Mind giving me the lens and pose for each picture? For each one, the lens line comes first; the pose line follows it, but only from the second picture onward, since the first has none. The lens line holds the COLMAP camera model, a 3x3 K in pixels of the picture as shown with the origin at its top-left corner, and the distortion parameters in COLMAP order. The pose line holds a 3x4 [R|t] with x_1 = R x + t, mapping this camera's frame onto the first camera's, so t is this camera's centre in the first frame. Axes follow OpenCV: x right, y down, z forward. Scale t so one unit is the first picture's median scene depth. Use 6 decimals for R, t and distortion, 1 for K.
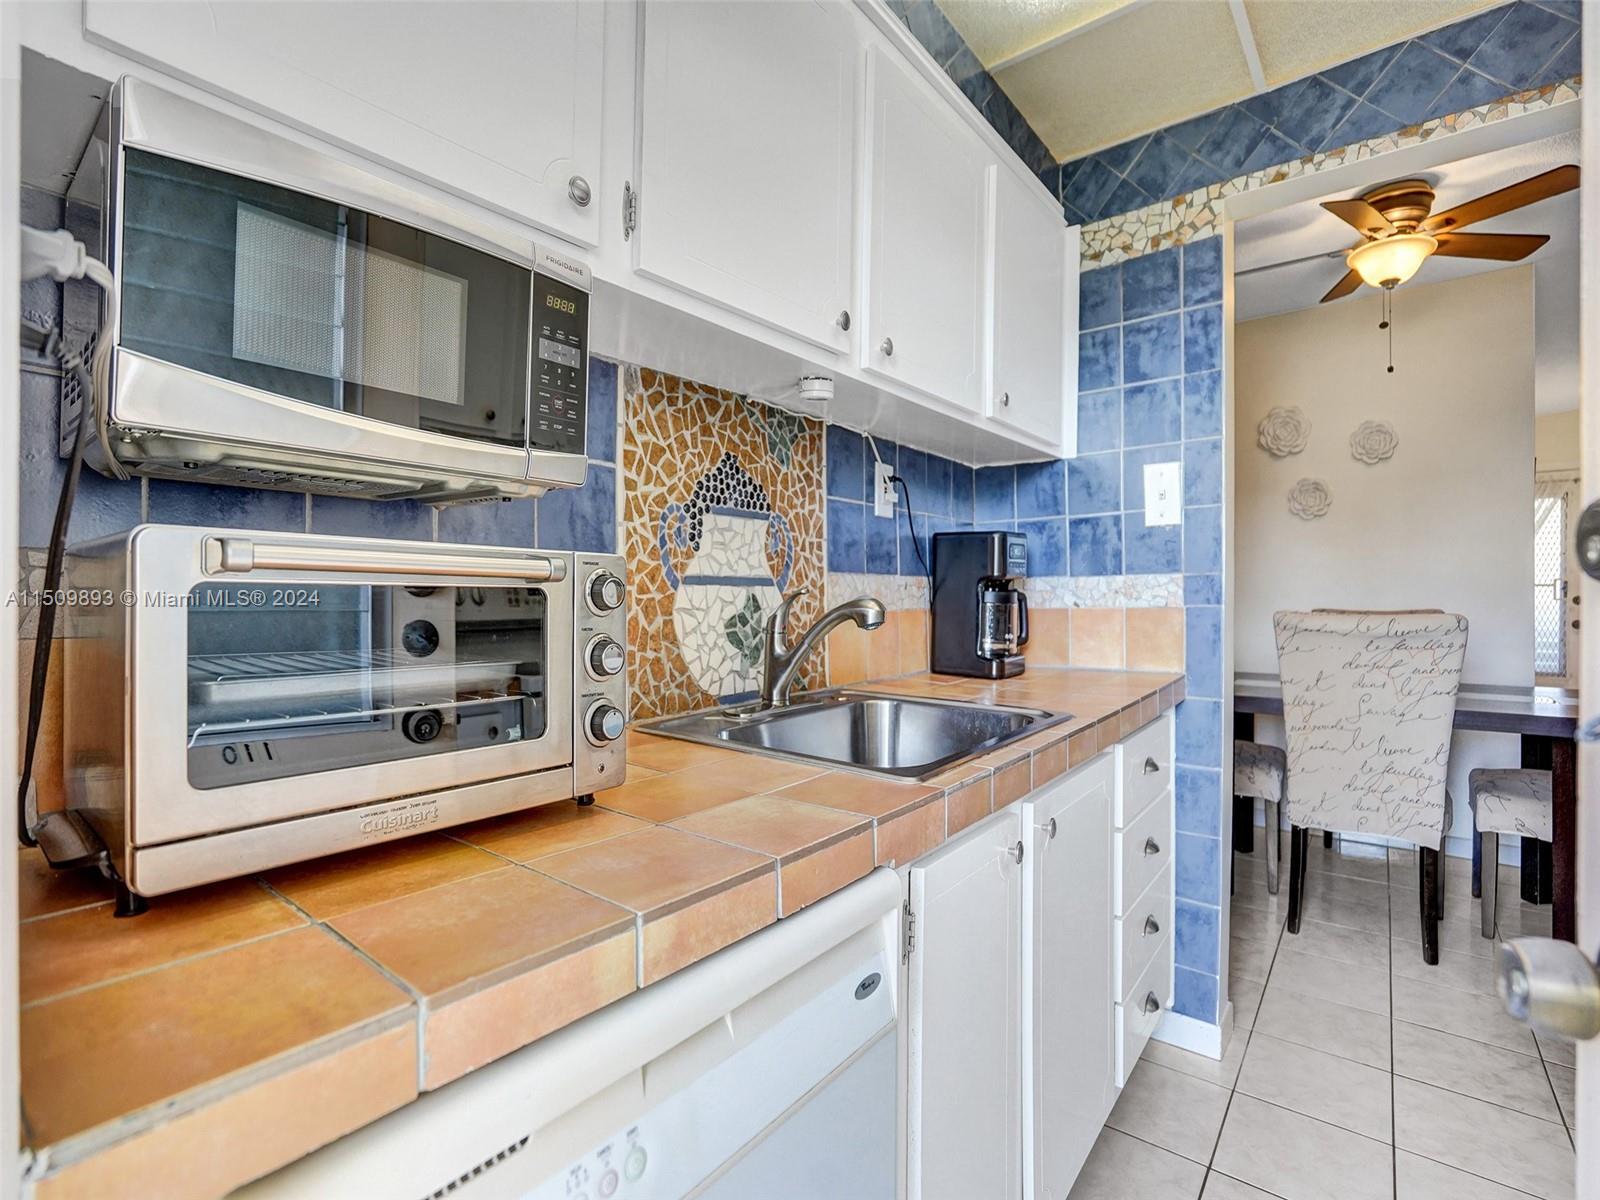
lens RADIAL K [[745.2, 0, 791.4], [0, 745.2, 593.1], [0, 0, 1]] dist [-0.003512, 0.000518]
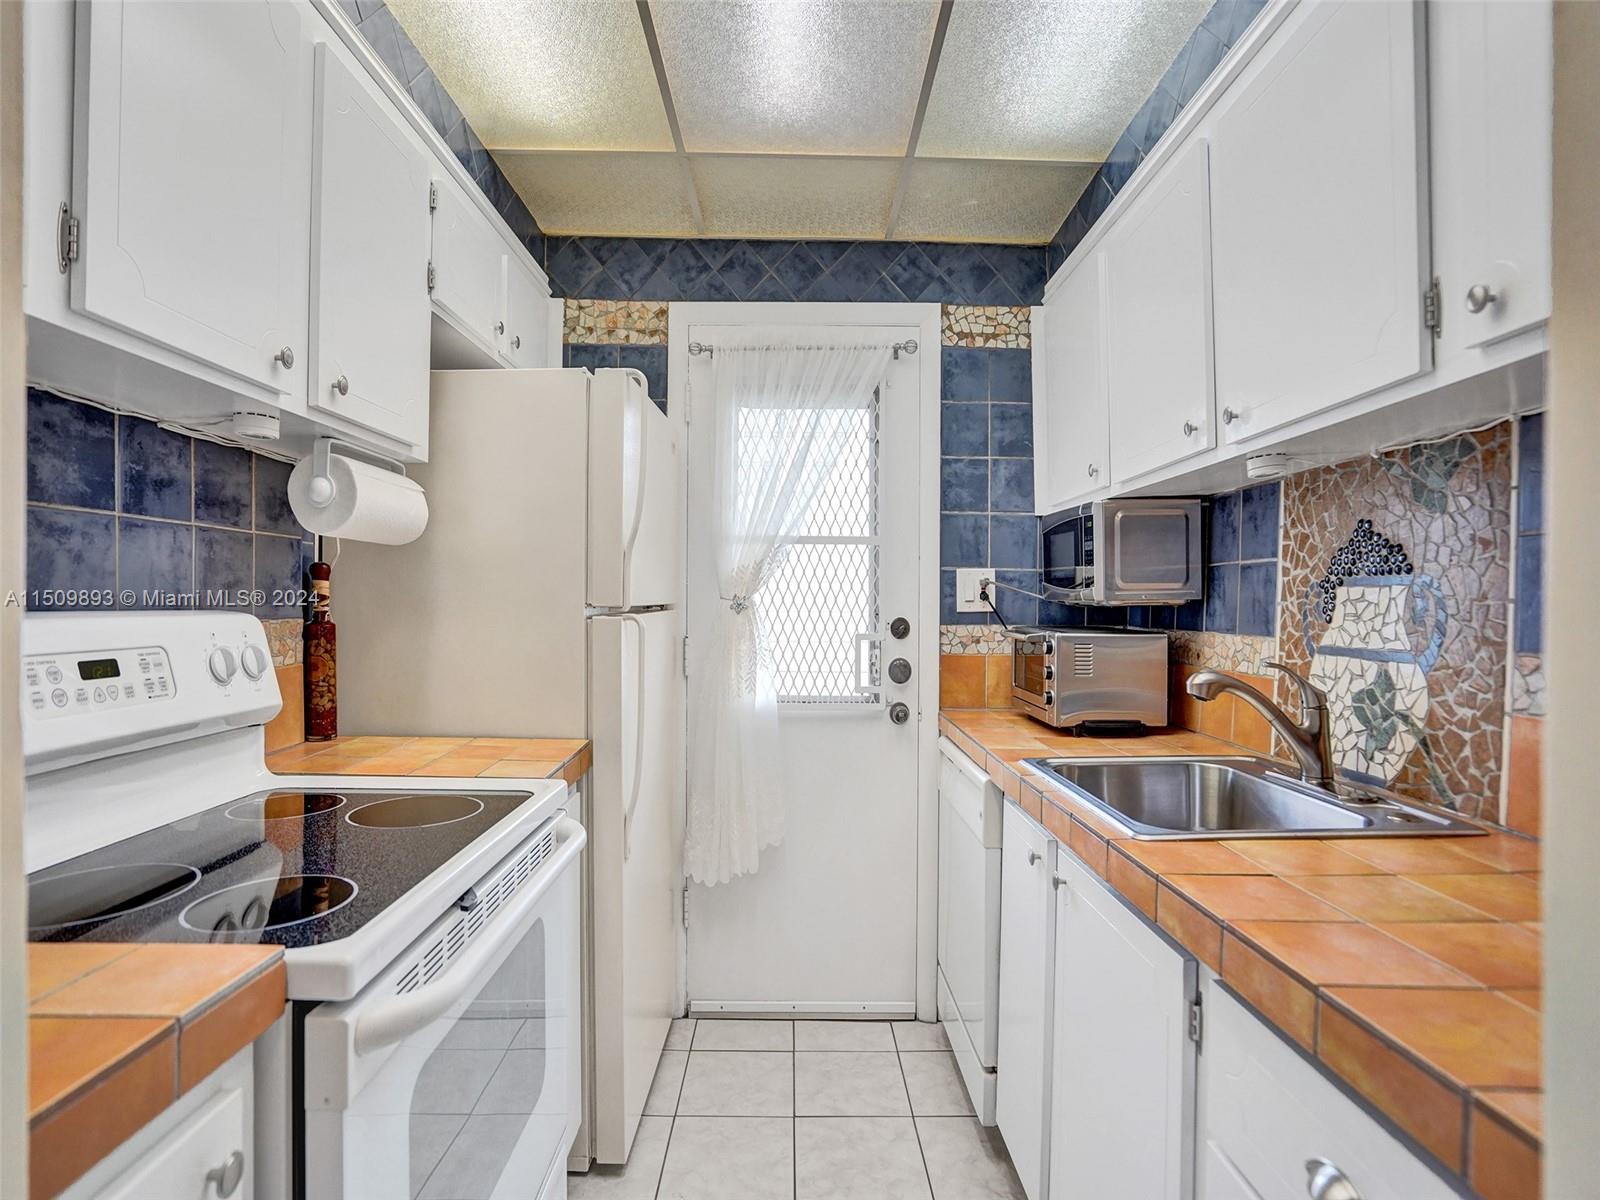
lens RADIAL K [[787.6, 0, 801.5], [0, 787.6, 596.7], [0, 0, 1]] dist [0.000017, 0.000007]
pose [[-0.768756, -0.002365, -0.639538, 1.172789], [0.003714, 0.999960, -0.008162, -0.088050], [0.639532, -0.008650, -0.768716, 1.382824]]
